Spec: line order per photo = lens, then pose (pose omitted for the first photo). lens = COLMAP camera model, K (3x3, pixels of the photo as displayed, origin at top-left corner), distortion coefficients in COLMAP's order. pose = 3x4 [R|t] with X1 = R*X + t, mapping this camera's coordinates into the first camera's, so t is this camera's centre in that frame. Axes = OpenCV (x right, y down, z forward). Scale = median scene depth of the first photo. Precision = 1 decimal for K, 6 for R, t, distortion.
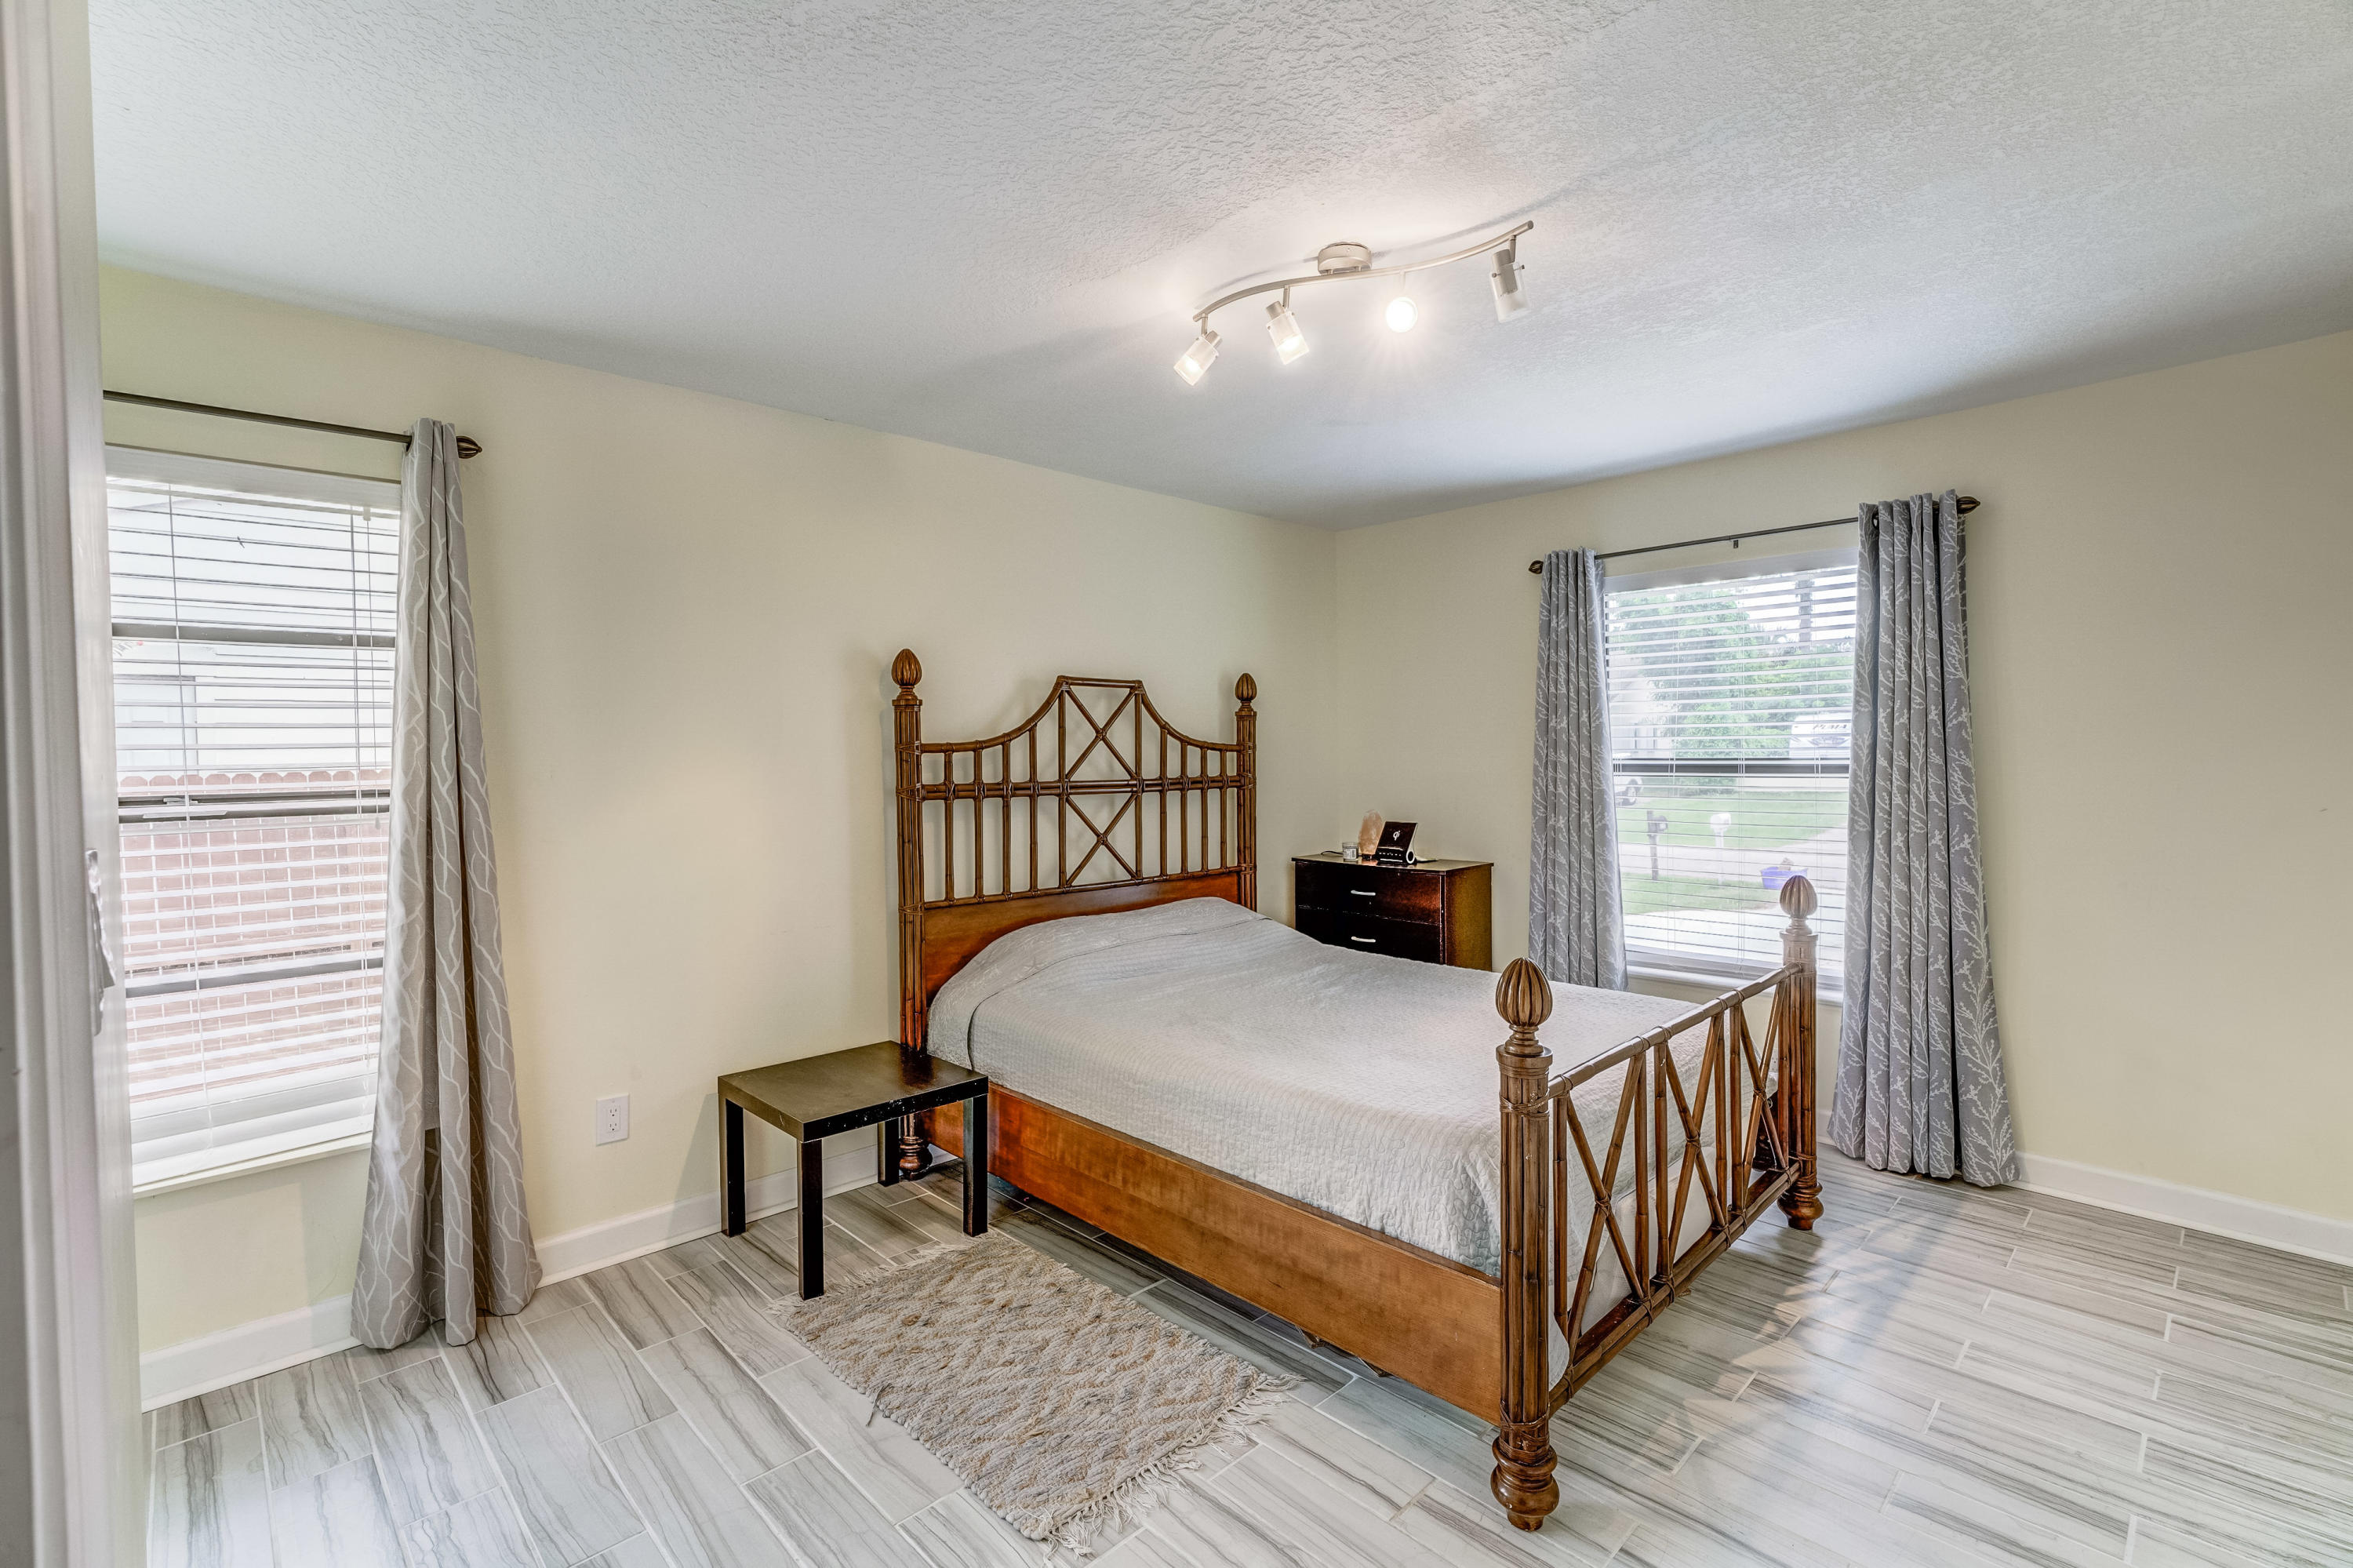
lens RADIAL K [[1040.1, 0, 1177.1], [0, 1040.1, 776.3], [0, 0, 1]] dist [-0.011070, 0.005912]
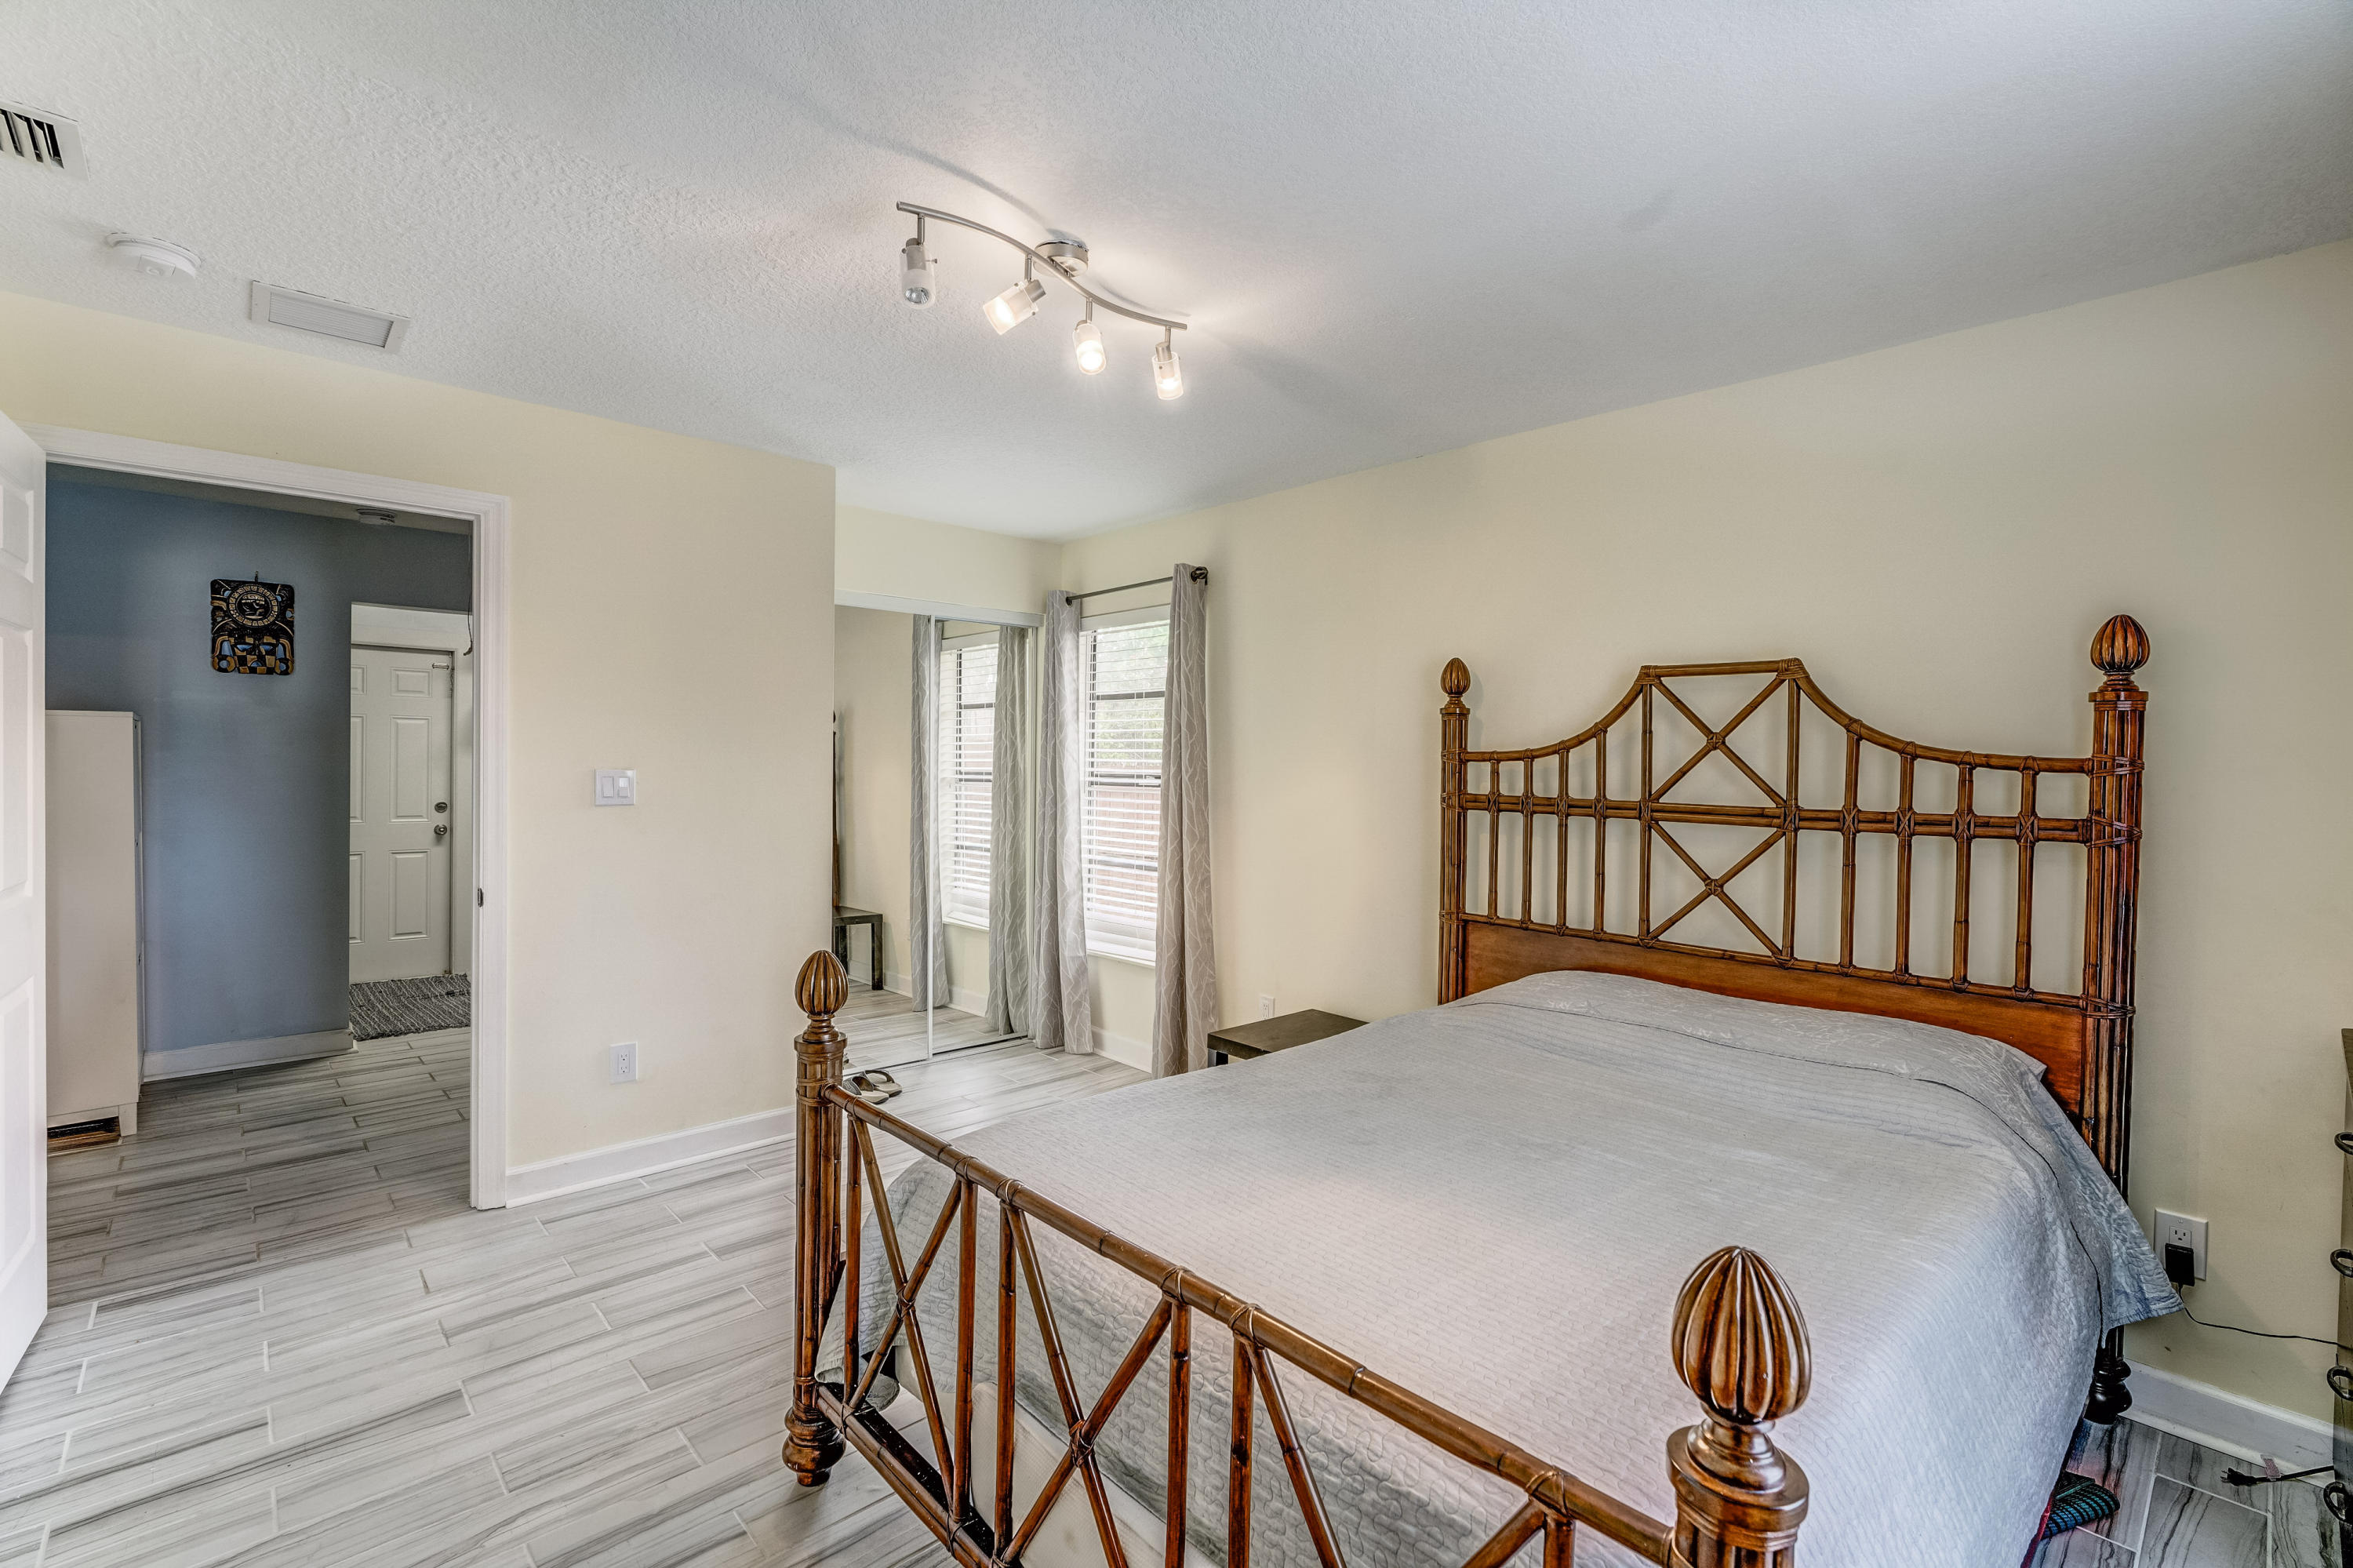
lens RADIAL K [[1049.2, 0, 1178.0], [0, 1049.2, 774.3], [0, 0, 1]] dist [-0.005151, 0.001672]
pose [[-0.027325, 0.021827, -0.999388, 0.686739], [-0.039983, 0.998938, 0.022910, -0.019923], [0.998827, 0.040584, -0.026423, 0.678303]]
